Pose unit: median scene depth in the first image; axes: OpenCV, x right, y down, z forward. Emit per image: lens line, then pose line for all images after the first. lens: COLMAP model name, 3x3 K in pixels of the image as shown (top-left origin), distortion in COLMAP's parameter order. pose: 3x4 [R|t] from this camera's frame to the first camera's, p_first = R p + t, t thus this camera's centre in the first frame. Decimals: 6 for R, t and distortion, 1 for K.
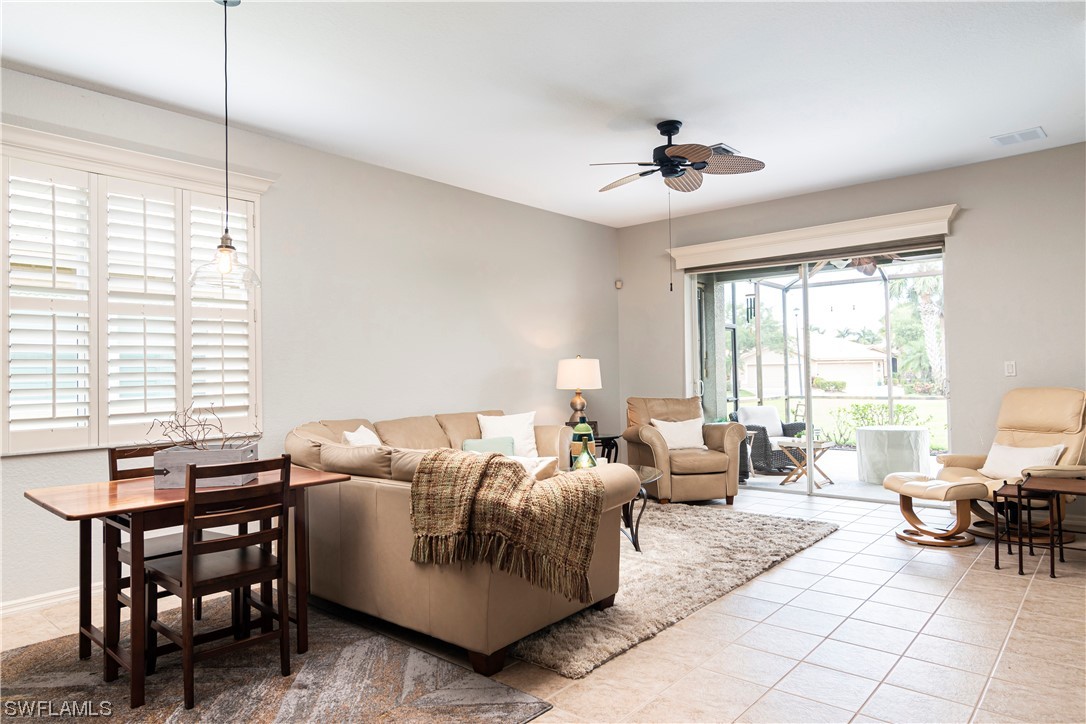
lens RADIAL K [[687.8, 0, 546.6], [0, 687.8, 365.7], [0, 0, 1]] dist [-0.006012, -0.001261]
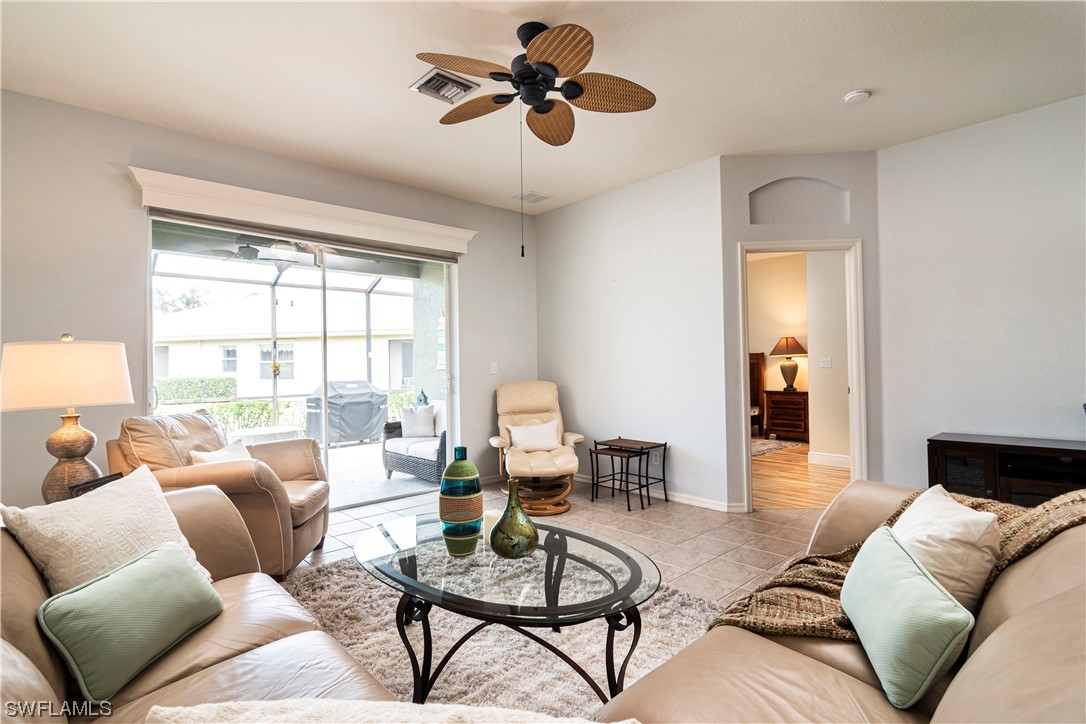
lens RADIAL K [[536.7, 0, 542.0], [0, 536.7, 369.3], [0, 0, 1]] dist [0.000212, 0.000023]
pose [[0.125843, 0.008631, 0.992013, -0.308047], [-0.002498, 0.999962, -0.008383, 0.013765], [-0.992047, -0.001423, 0.125860, 0.724229]]
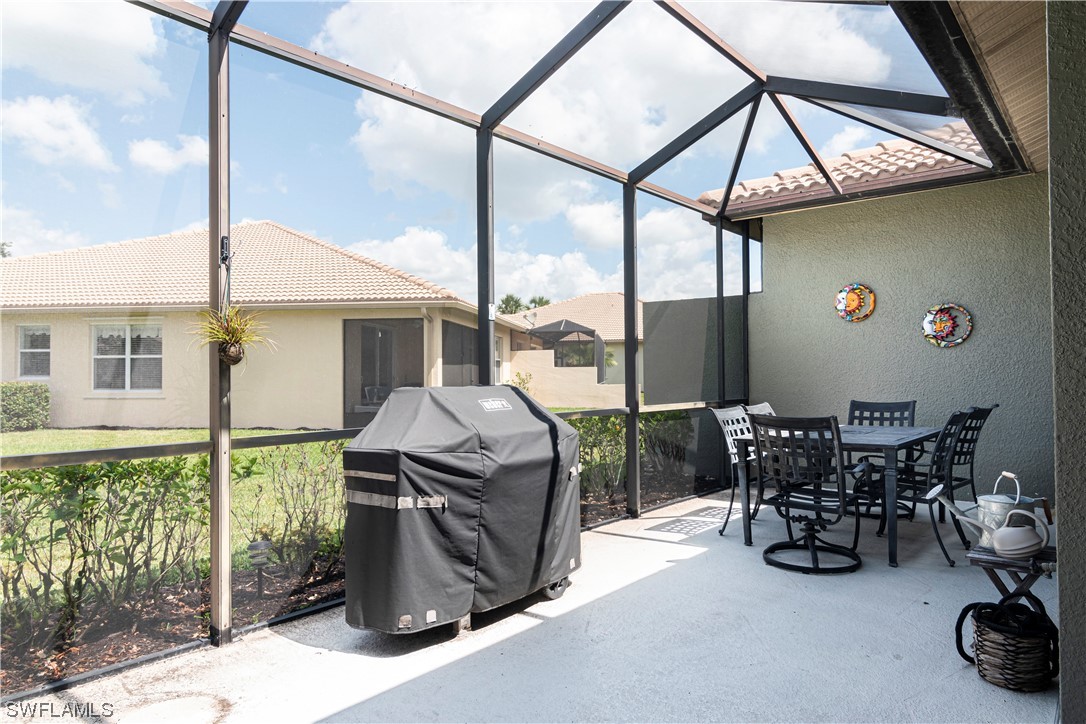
lens RADIAL K [[671.9, 0, 542.9], [0, 671.9, 362.6], [0, 0, 1]] dist [-0.002808, -0.000855]
pose [[0.003073, 0.032031, 0.999482, 0.644747], [-0.005304, 0.999473, -0.032015, 0.032244], [-0.999981, -0.005203, 0.003241, 1.462441]]
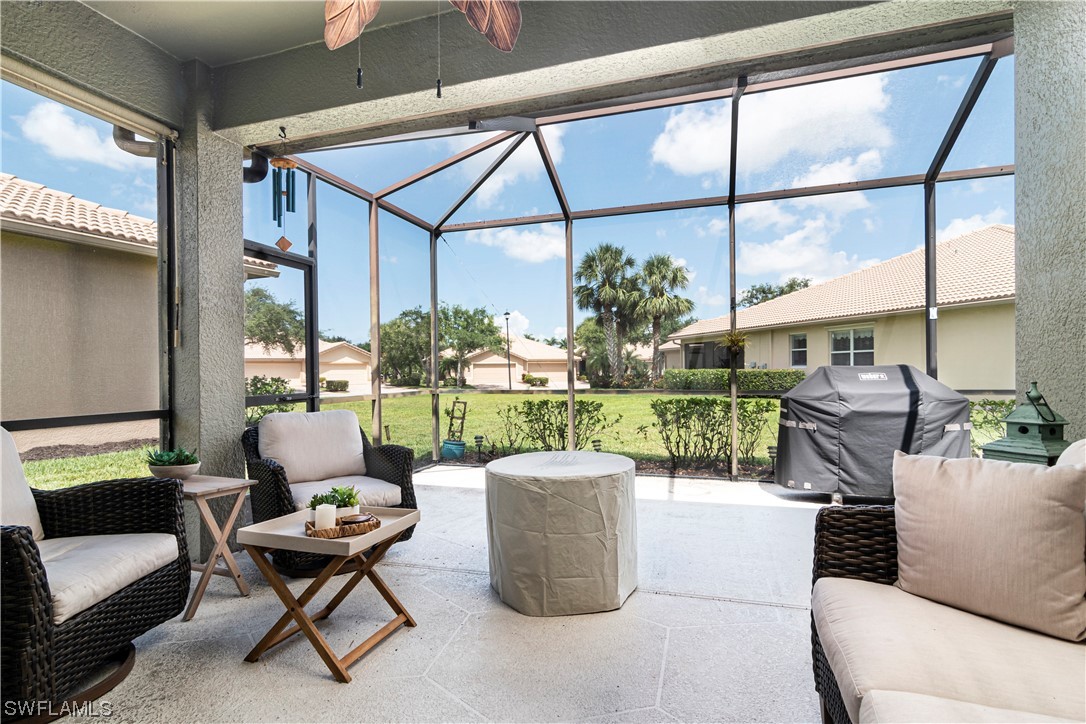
lens RADIAL K [[536.7, 0, 542.0], [0, 536.7, 369.3], [0, 0, 1]] dist [0.000212, 0.000023]
pose [[0.924829, 0.009609, 0.380263, 0.508343], [-0.011731, 0.999926, 0.003262, 0.043418], [-0.380203, -0.007477, 0.924873, 0.968784]]
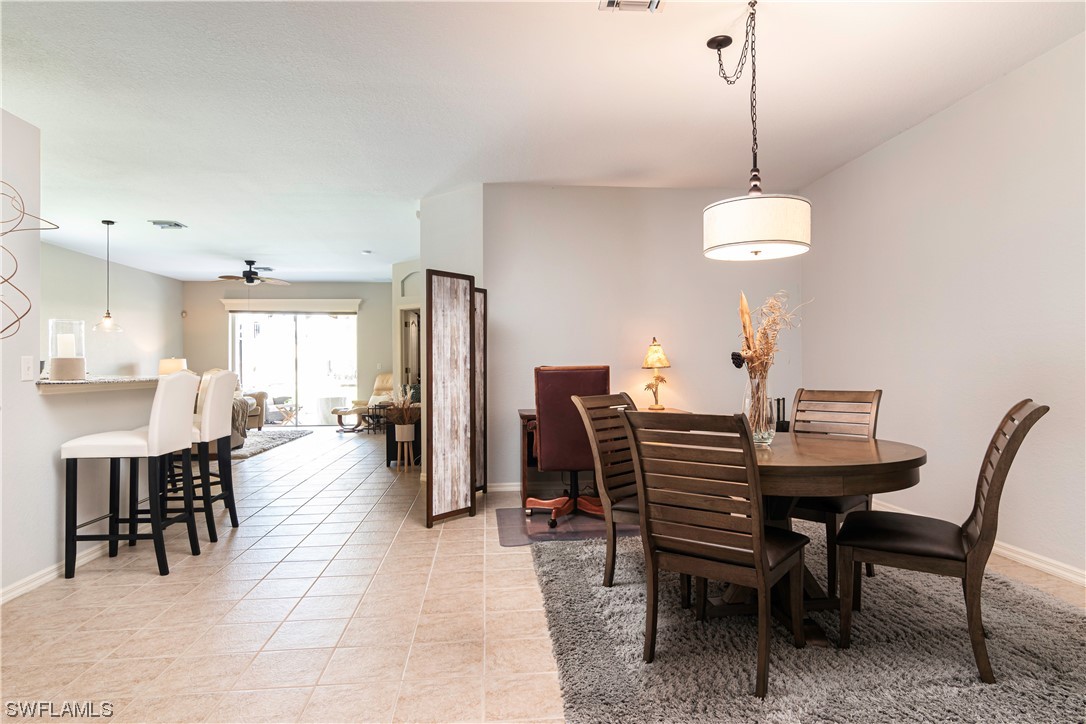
lens RADIAL K [[623.7, 0, 544.5], [0, 623.7, 351.8], [0, 0, 1]] dist [0.001206, -0.000055]
pose [[0.696289, 0.028697, 0.717188, -0.512001], [-0.013495, 0.999547, -0.026893, 0.004101], [-0.717635, 0.009047, 0.696361, -0.964382]]
